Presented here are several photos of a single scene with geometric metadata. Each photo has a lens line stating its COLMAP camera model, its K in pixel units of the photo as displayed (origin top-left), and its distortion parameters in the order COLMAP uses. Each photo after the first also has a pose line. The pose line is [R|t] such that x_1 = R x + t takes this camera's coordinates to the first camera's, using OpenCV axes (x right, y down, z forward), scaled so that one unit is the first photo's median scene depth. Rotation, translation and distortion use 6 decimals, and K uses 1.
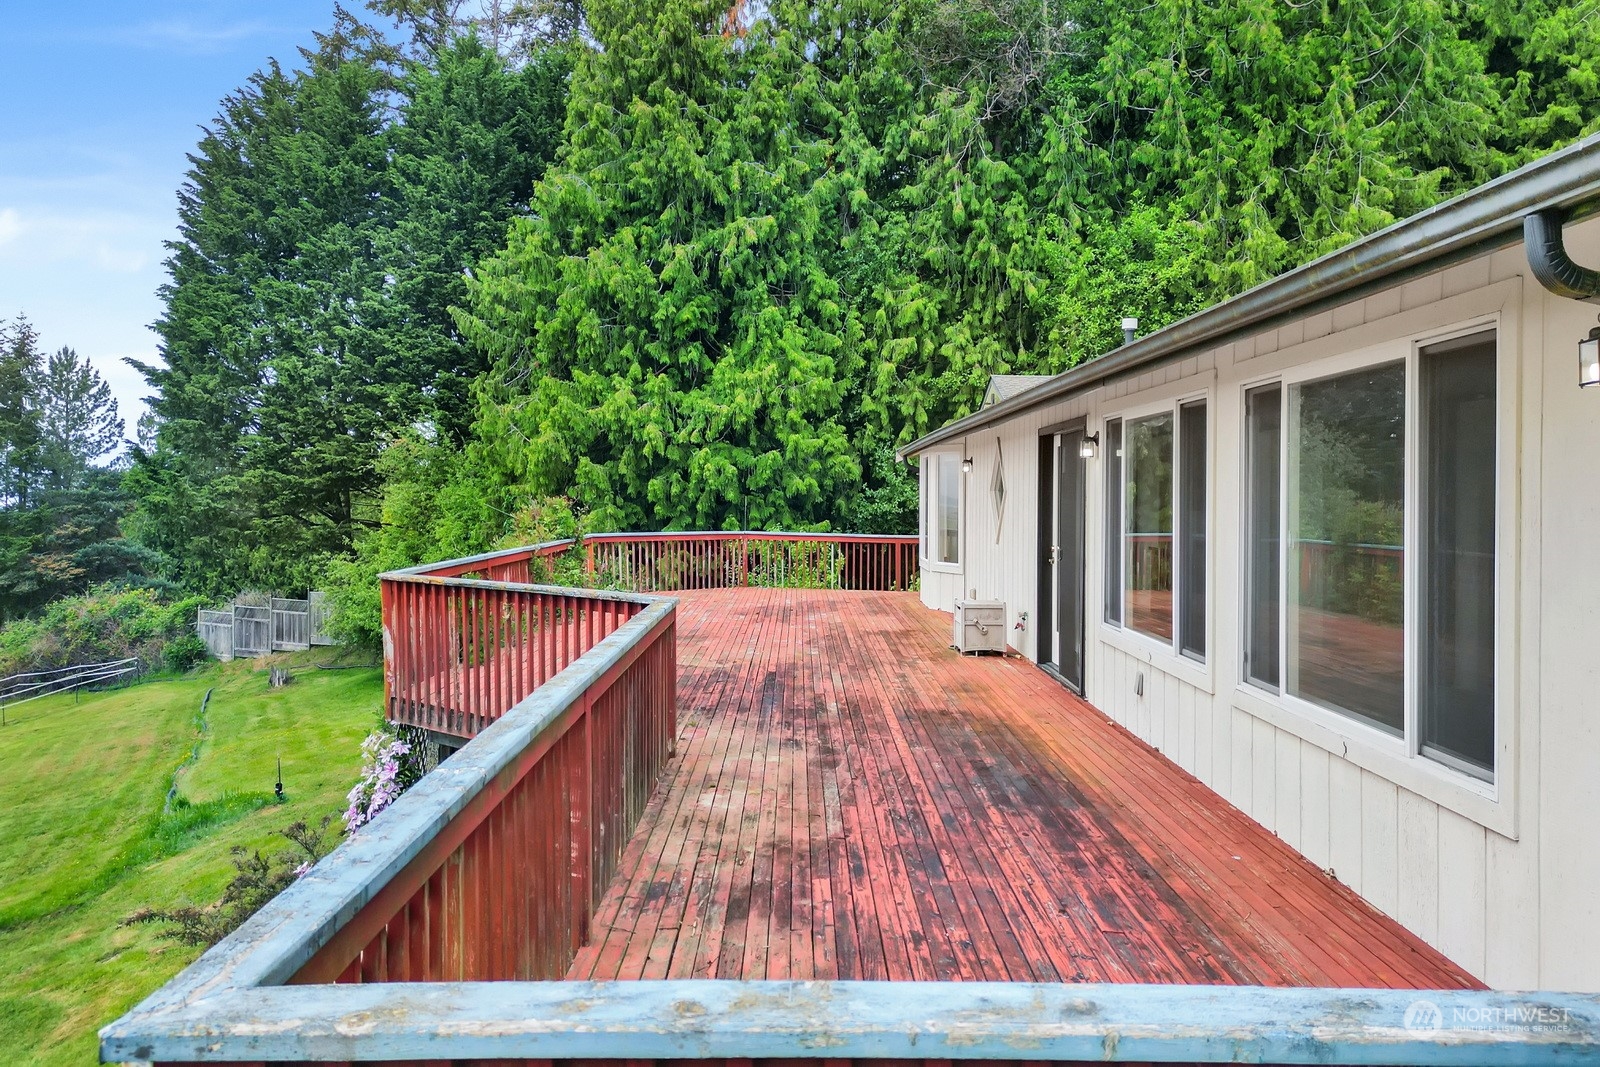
lens RADIAL K [[1121.5, 0, 795.1], [0, 1121.5, 524.9], [0, 0, 1]] dist [0.098517, -0.102211]
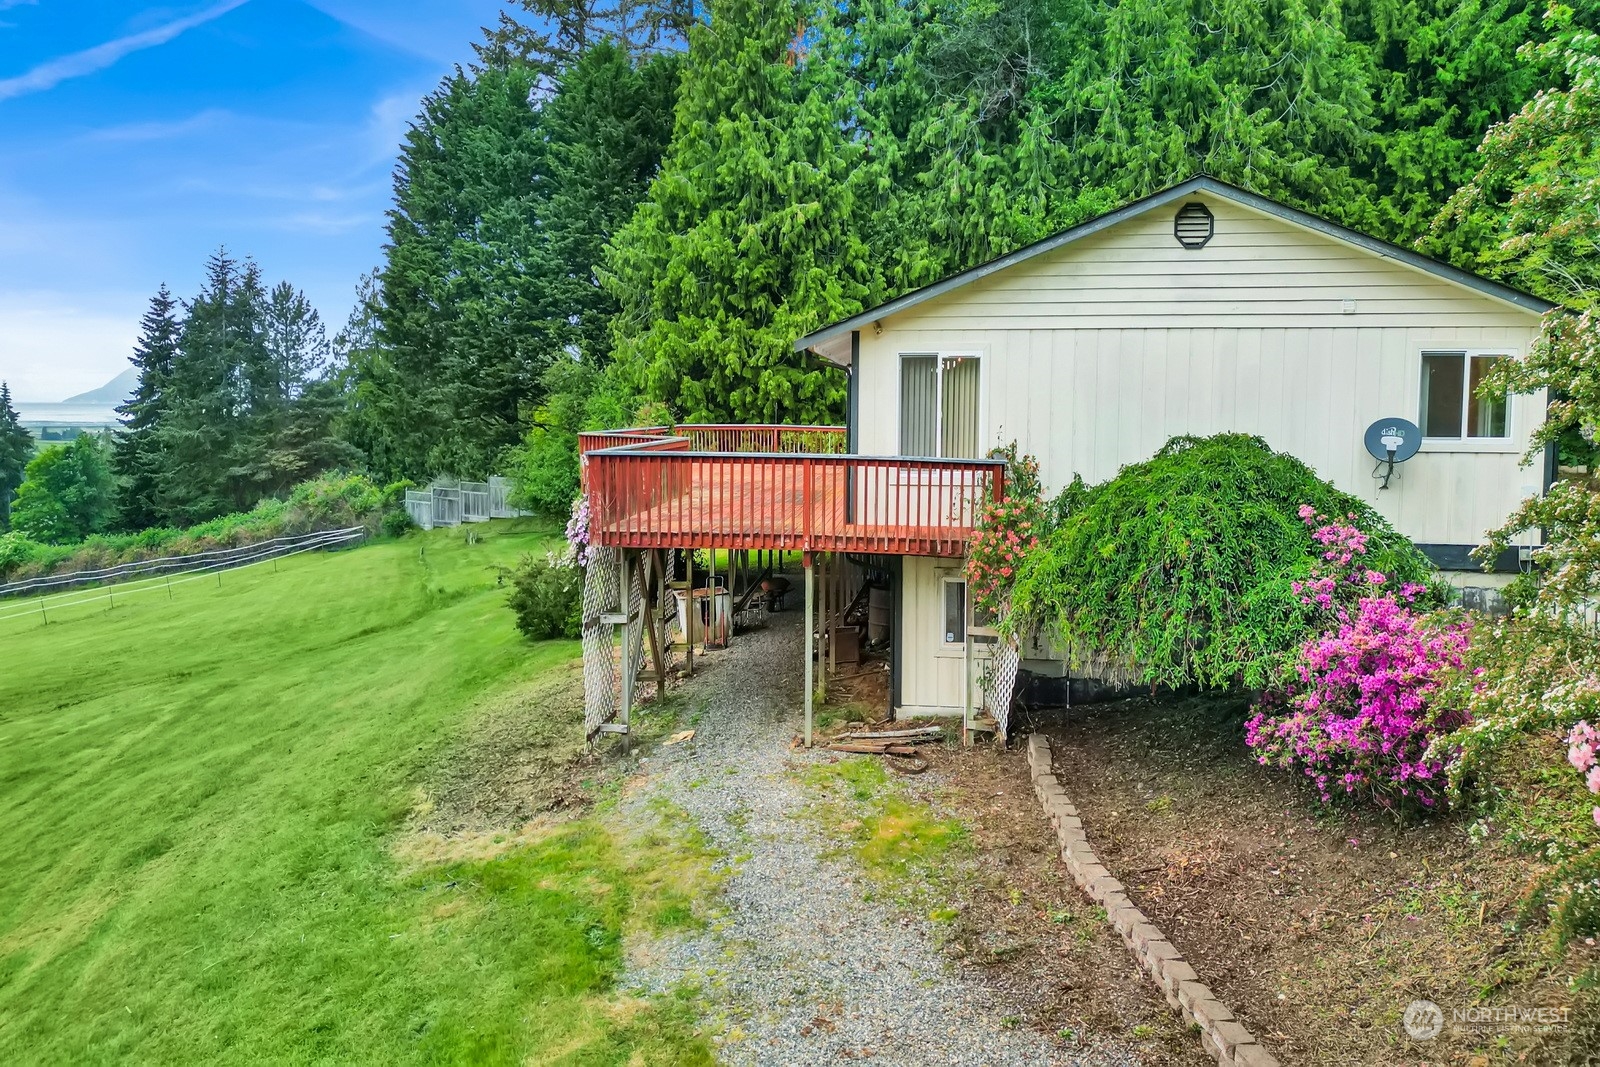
lens RADIAL K [[1121.5, 0, 795.1], [0, 1121.5, 524.9], [0, 0, 1]] dist [0.098517, -0.102211]
pose [[0.993941, 0.012724, -0.109178, 0.099895], [-0.004011, 0.996814, 0.079656, 0.013114], [0.109843, -0.078735, 0.990826, -0.383508]]
